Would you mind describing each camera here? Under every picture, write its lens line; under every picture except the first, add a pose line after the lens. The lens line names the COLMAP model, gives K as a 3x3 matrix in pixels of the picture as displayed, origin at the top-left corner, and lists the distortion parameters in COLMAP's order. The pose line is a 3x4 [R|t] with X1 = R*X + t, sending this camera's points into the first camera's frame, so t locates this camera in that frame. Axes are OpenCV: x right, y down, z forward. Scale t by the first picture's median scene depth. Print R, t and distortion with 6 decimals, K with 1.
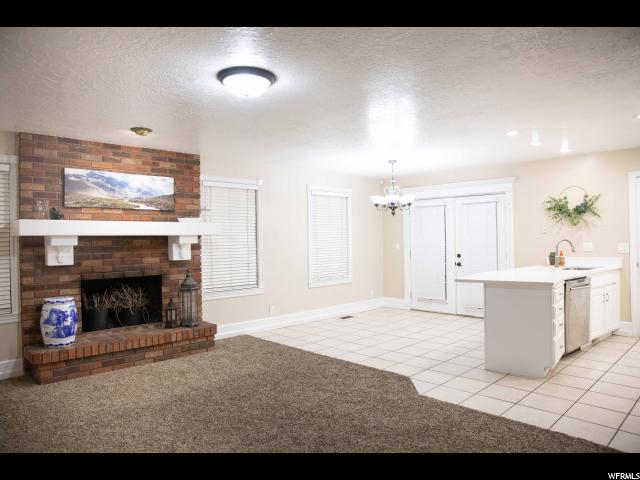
lens RADIAL K [[438.2, 0, 320.0], [0, 438.2, 240.0], [0, 0, 1]] dist [-0.070884, 0.001145]
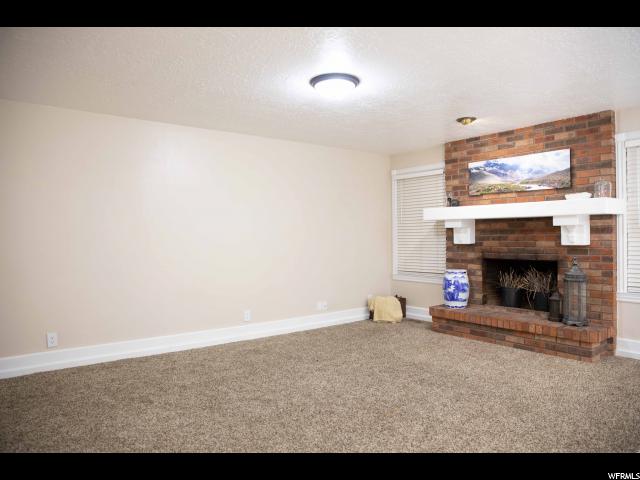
lens RADIAL K [[438.2, 0, 320.0], [0, 438.2, 240.0], [0, 0, 1]] dist [-0.070884, 0.001145]
pose [[-0.133663, 0.022367, -0.990774, 0.617722], [0.006831, 0.999742, 0.021647, 0.016466], [0.991003, -0.003875, -0.133781, 0.683215]]
